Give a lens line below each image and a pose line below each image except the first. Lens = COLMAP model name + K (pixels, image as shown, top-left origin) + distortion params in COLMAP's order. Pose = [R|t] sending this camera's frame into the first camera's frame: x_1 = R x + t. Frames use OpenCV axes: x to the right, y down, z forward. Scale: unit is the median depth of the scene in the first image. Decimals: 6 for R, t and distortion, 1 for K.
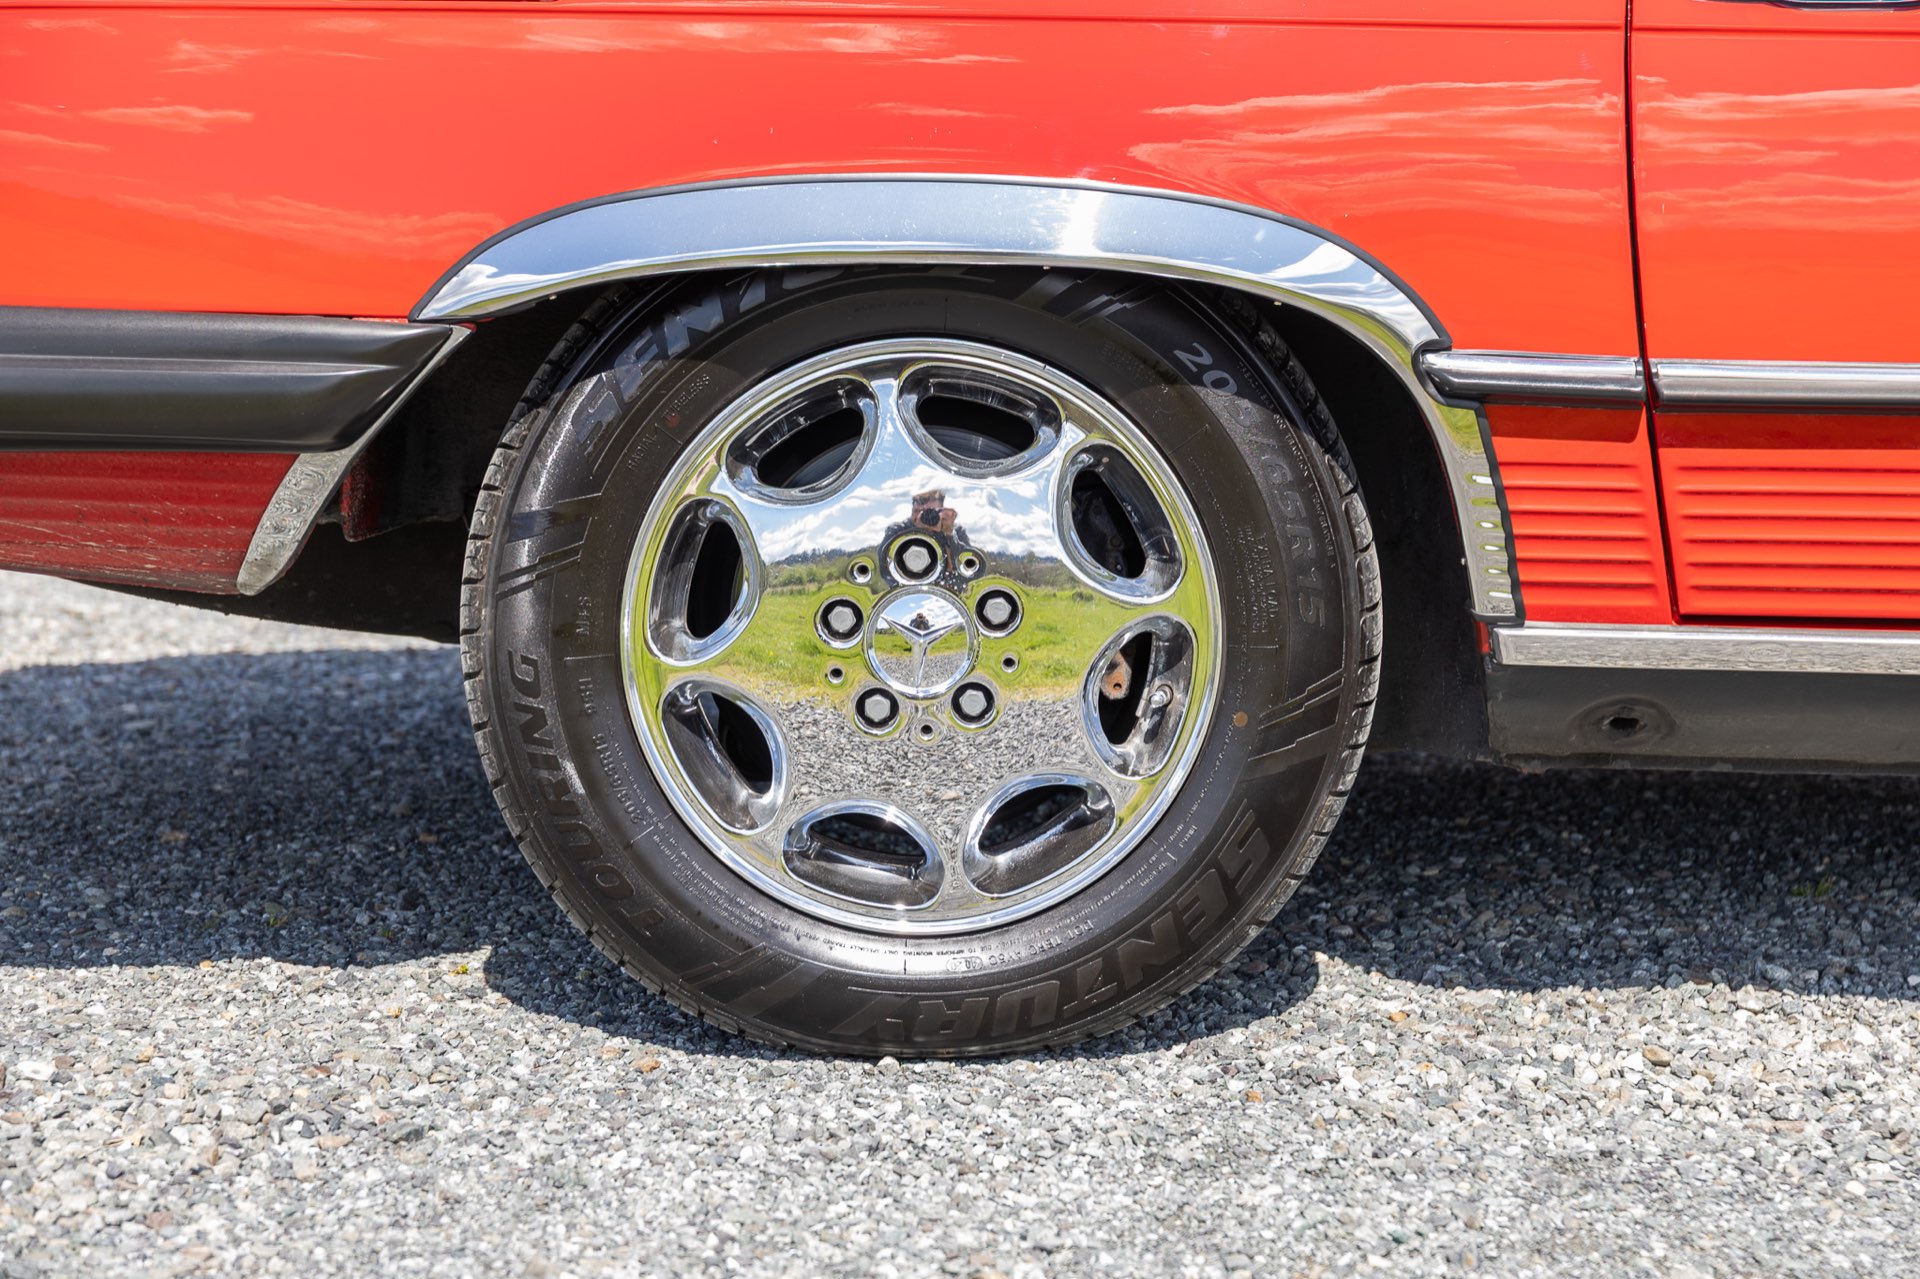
lens RADIAL K [[3740.4, 0, 951.1], [0, 3740.4, 639.0], [0, 0, 1]] dist [0.035026, 0.000000]
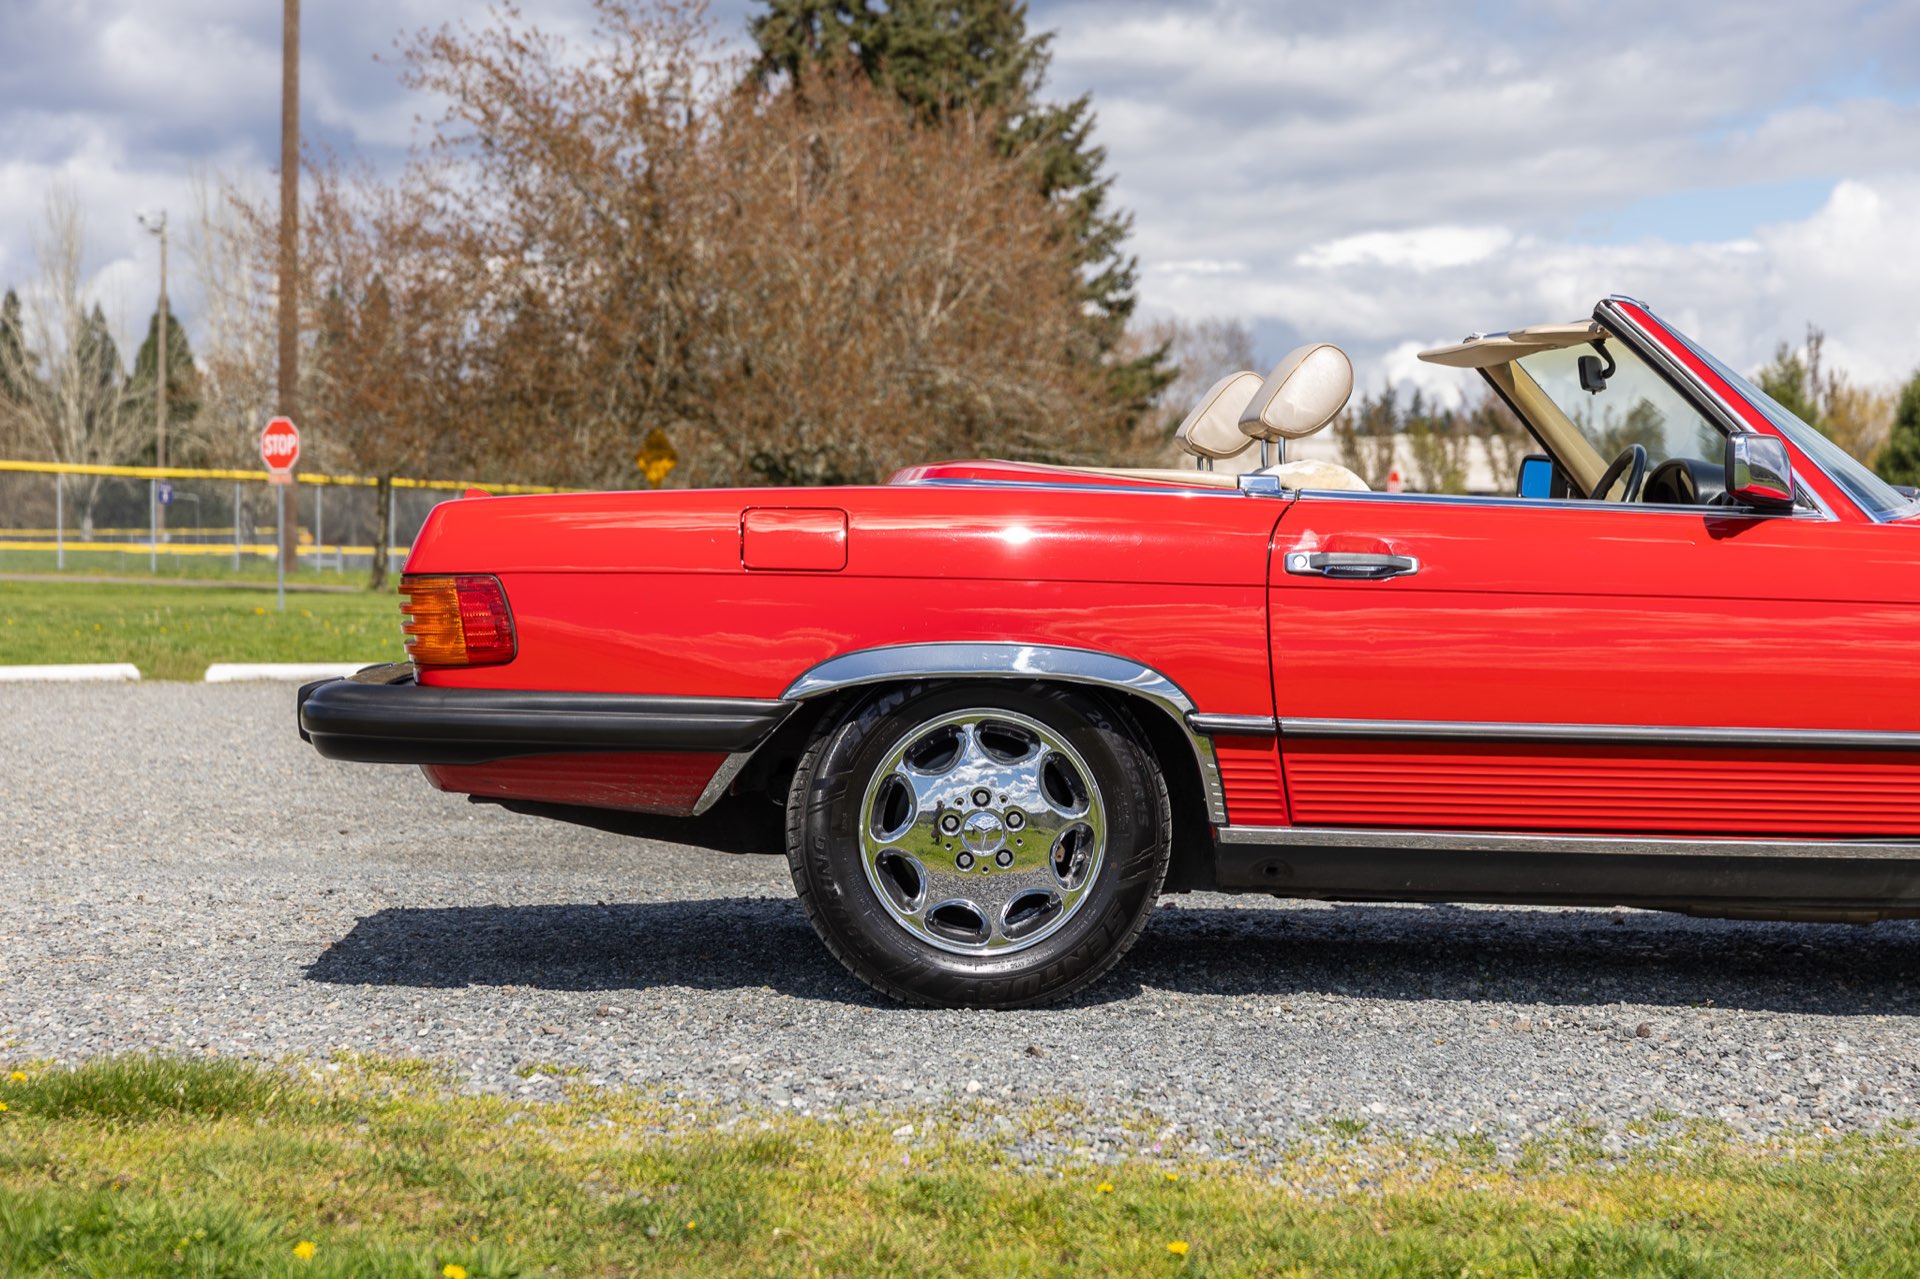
lens RADIAL K [[3740.4, 0, 948.5], [0, 3740.4, 641.9], [0, 0, 1]] dist [0.035026, 0.000000]
pose [[0.997471, 0.004984, 0.070897, -0.202324], [0.003063, 0.993597, -0.112938, 0.151152], [-0.071006, 0.112869, 0.991069, -1.411599]]
